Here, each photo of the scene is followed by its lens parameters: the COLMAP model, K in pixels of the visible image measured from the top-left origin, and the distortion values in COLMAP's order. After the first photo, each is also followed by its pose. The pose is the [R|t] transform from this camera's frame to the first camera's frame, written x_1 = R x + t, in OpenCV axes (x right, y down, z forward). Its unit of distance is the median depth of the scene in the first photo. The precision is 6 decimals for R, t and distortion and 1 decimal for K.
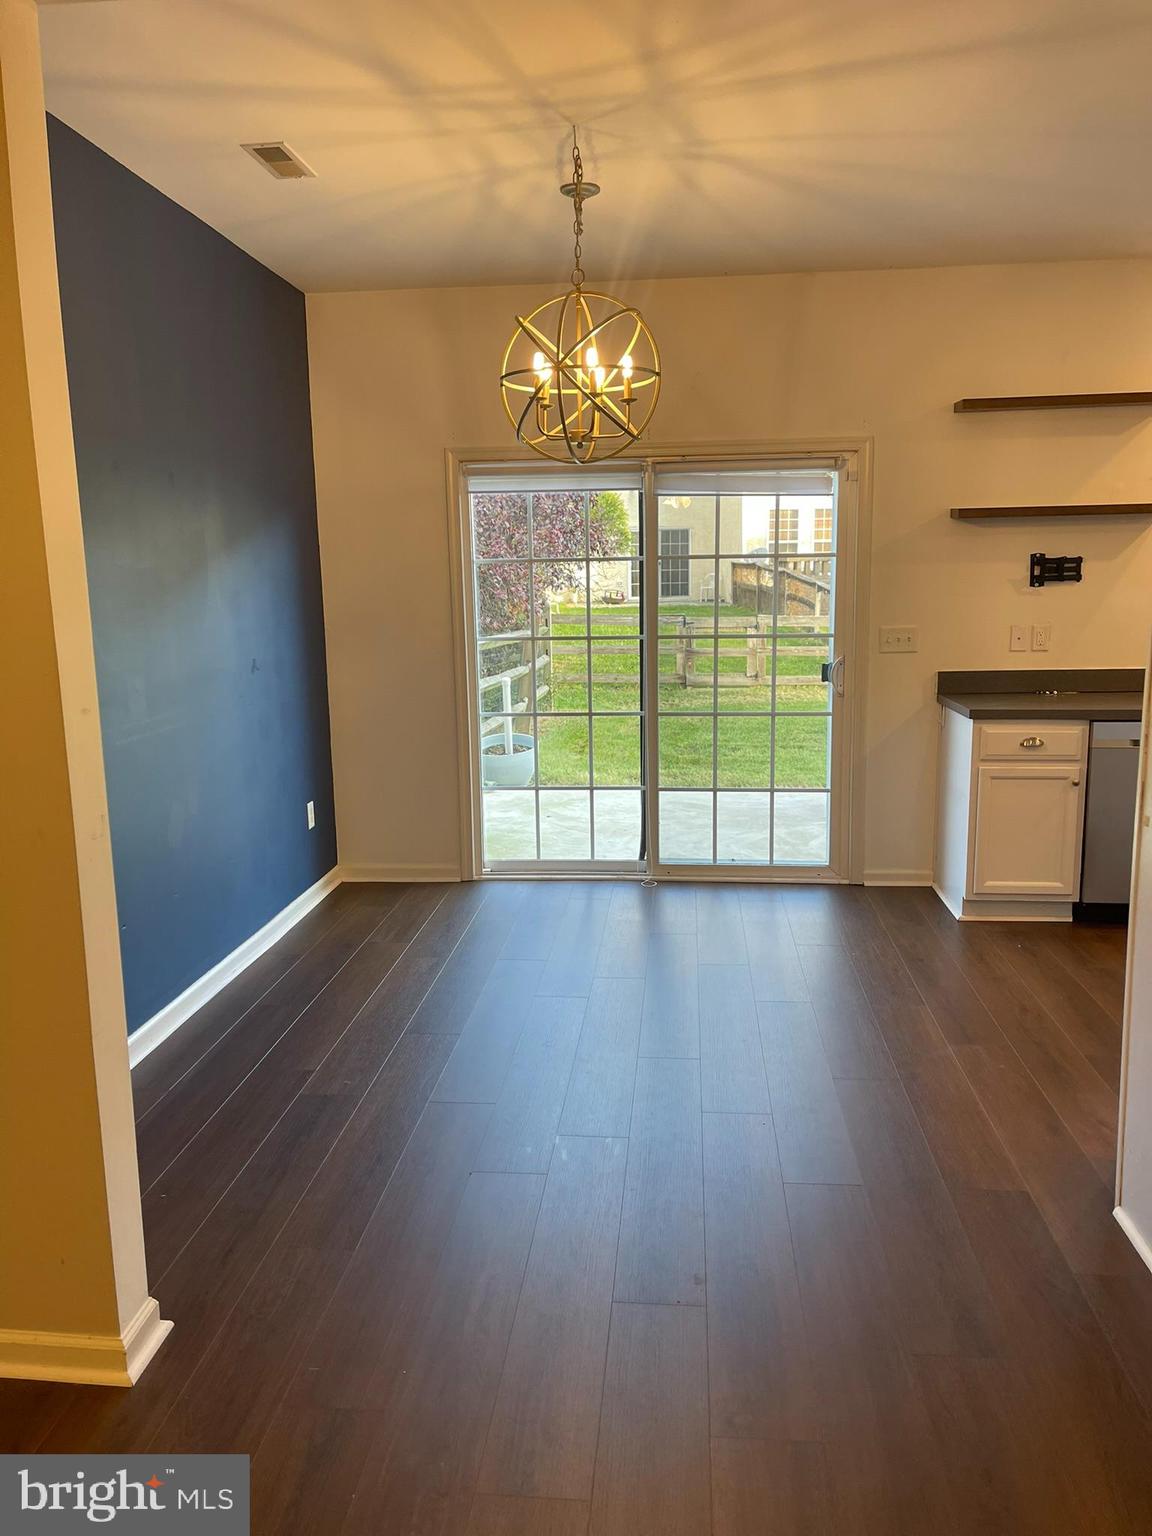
lens RADIAL K [[1145.8, 0, 573.4], [0, 1145.8, 773.5], [0, 0, 1]] dist [0.060128, -0.076829]
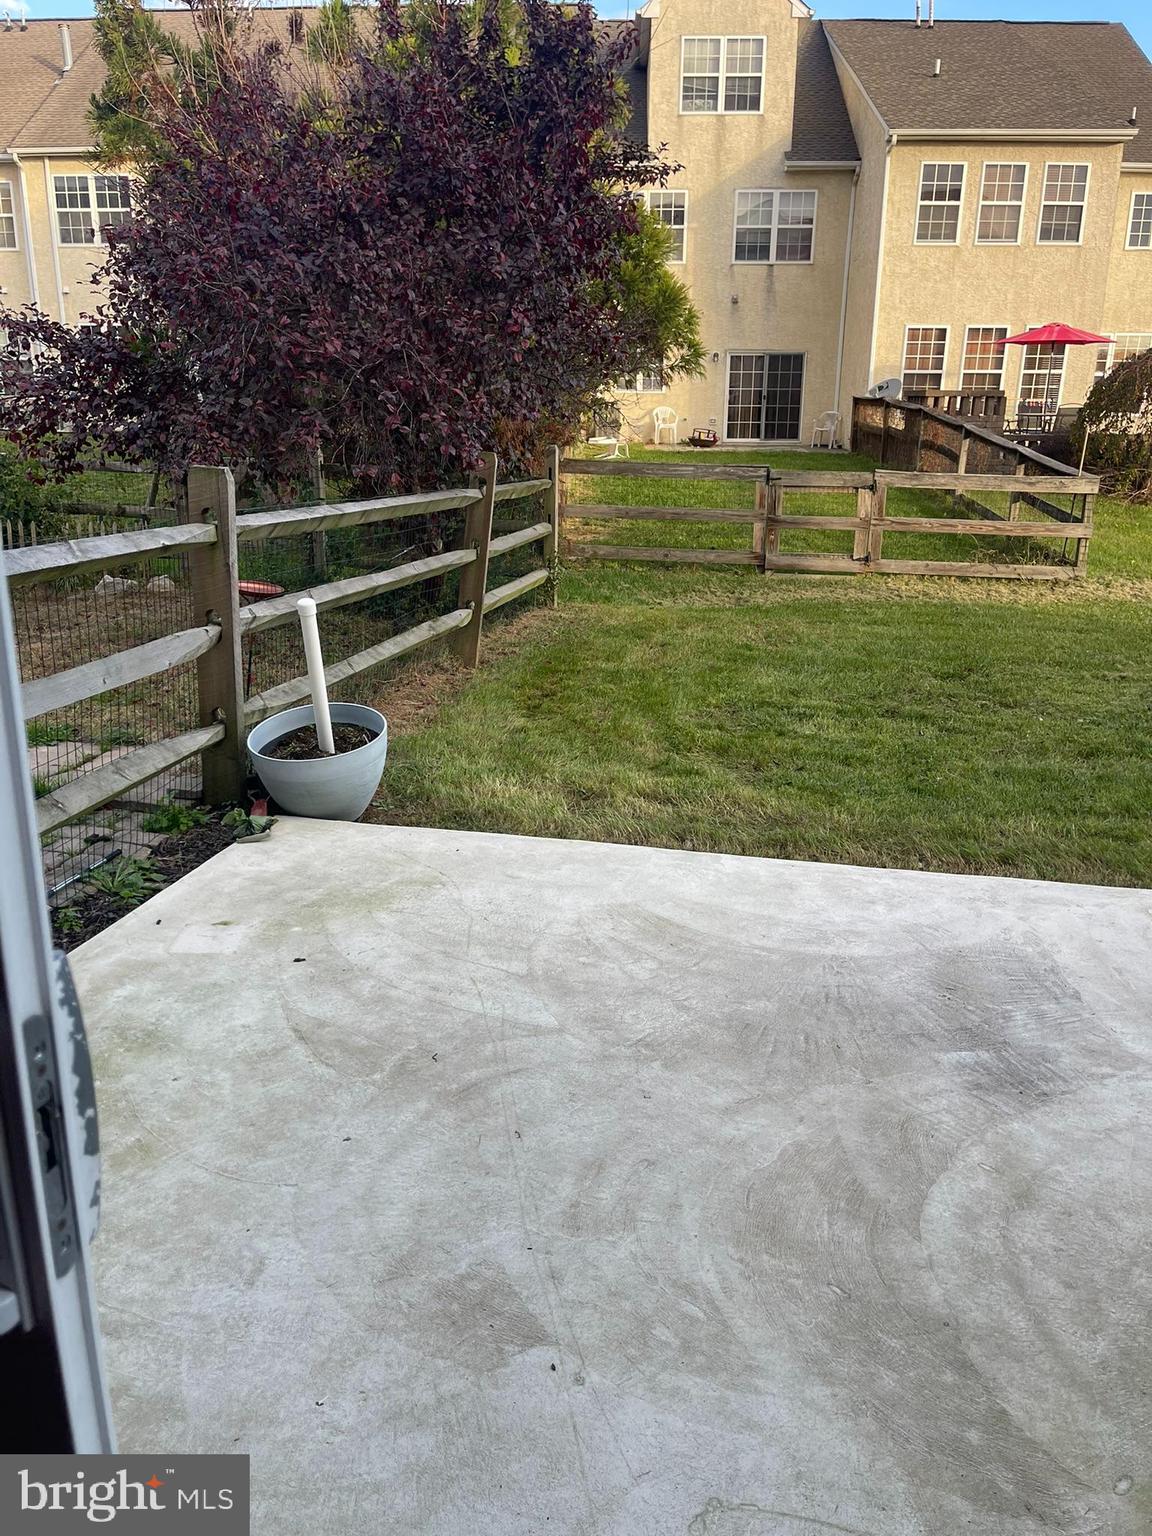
lens RADIAL K [[1145.8, 0, 566.6], [0, 1145.8, 764.7], [0, 0, 1]] dist [0.060128, -0.076829]
pose [[0.993924, 0.057303, -0.093971, 0.038531], [-0.045026, 0.990762, 0.127923, -0.032379], [0.100433, -0.122915, 0.987322, 0.207285]]
